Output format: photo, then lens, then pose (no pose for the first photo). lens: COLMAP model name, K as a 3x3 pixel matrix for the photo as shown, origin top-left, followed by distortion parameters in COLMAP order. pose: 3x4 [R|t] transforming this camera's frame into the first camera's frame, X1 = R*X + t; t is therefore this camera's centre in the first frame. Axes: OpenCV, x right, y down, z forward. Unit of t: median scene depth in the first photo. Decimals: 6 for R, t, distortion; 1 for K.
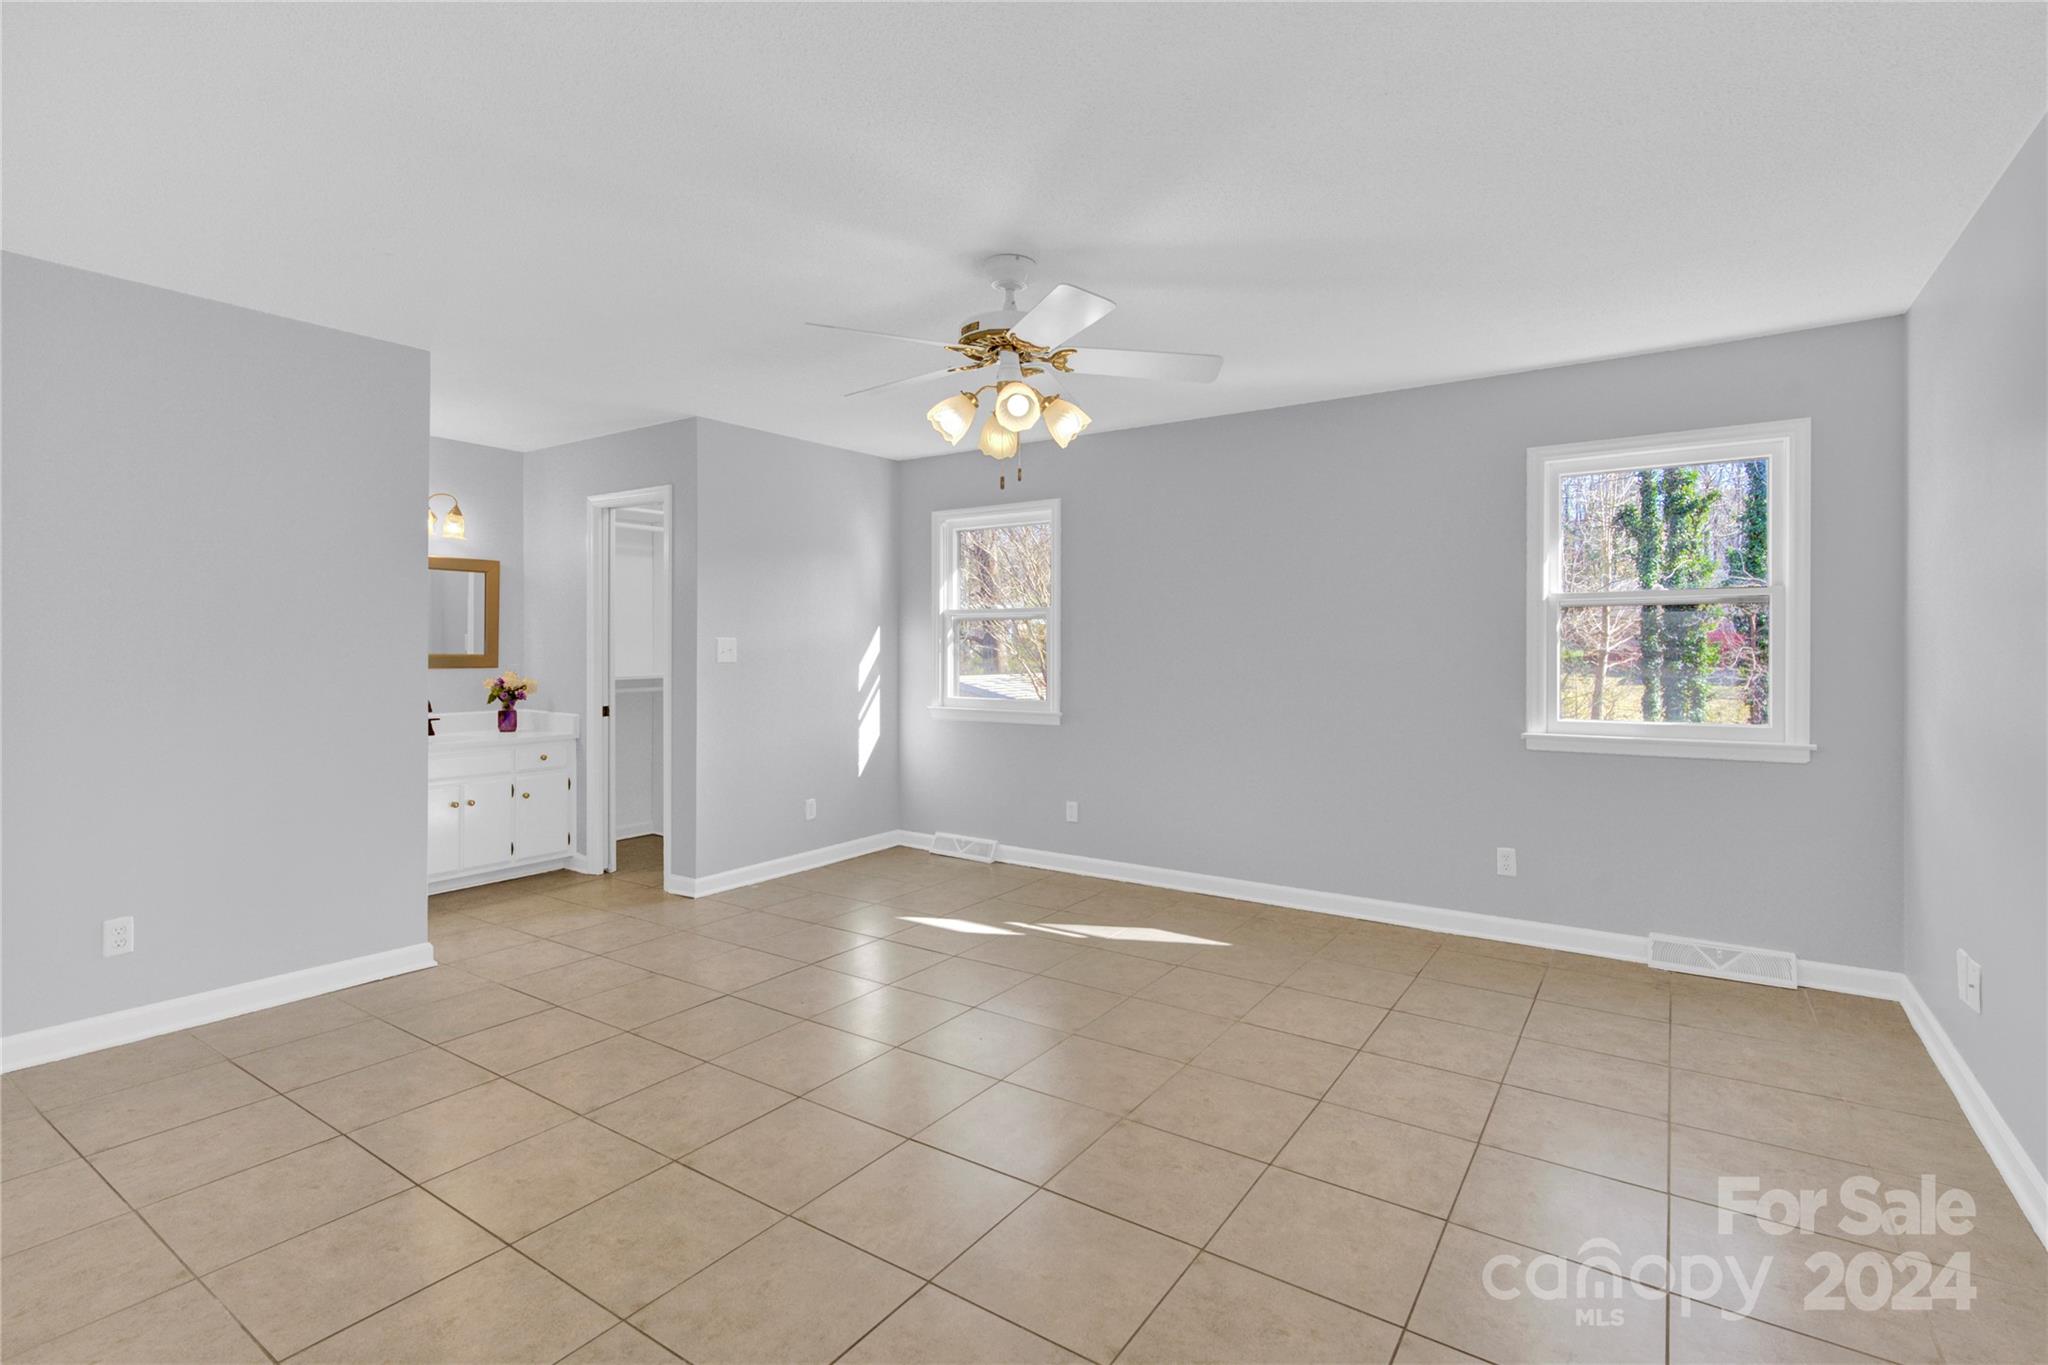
lens RADIAL K [[962.6, 0, 1032.3], [0, 962.6, 654.5], [0, 0, 1]] dist [-0.000685, 0.000242]
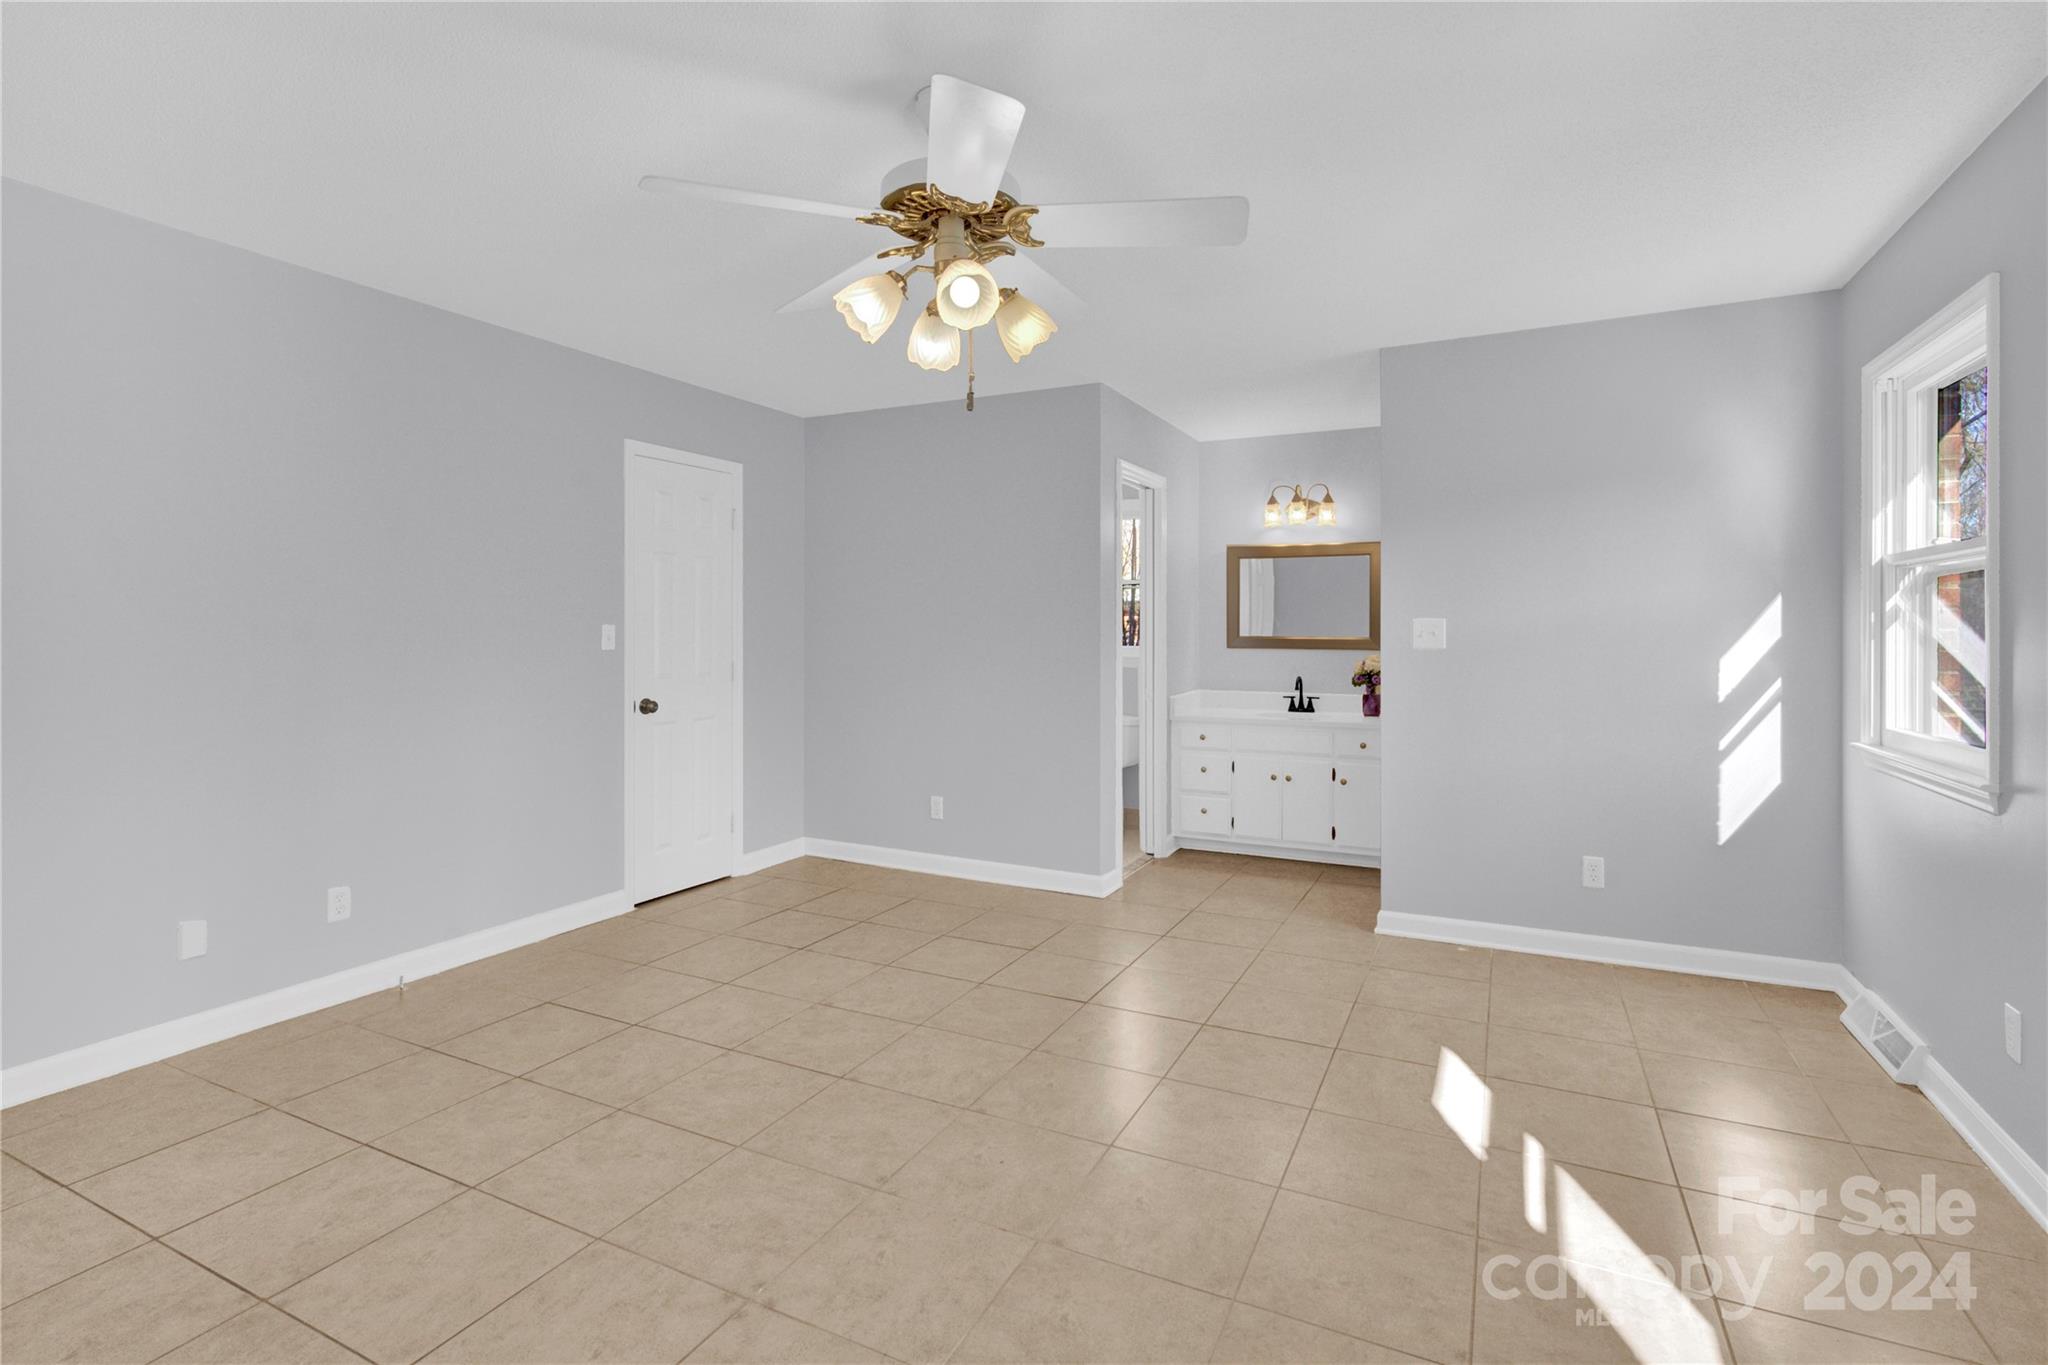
lens RADIAL K [[967.0, 0, 1012.7], [0, 967.0, 634.2], [0, 0, 1]] dist [-0.001455, 0.000038]
pose [[0.125832, 0.003147, -0.992047, 0.390474], [-0.006261, 0.999978, 0.002378, -0.003449], [0.992032, 0.005912, 0.125849, 0.525566]]
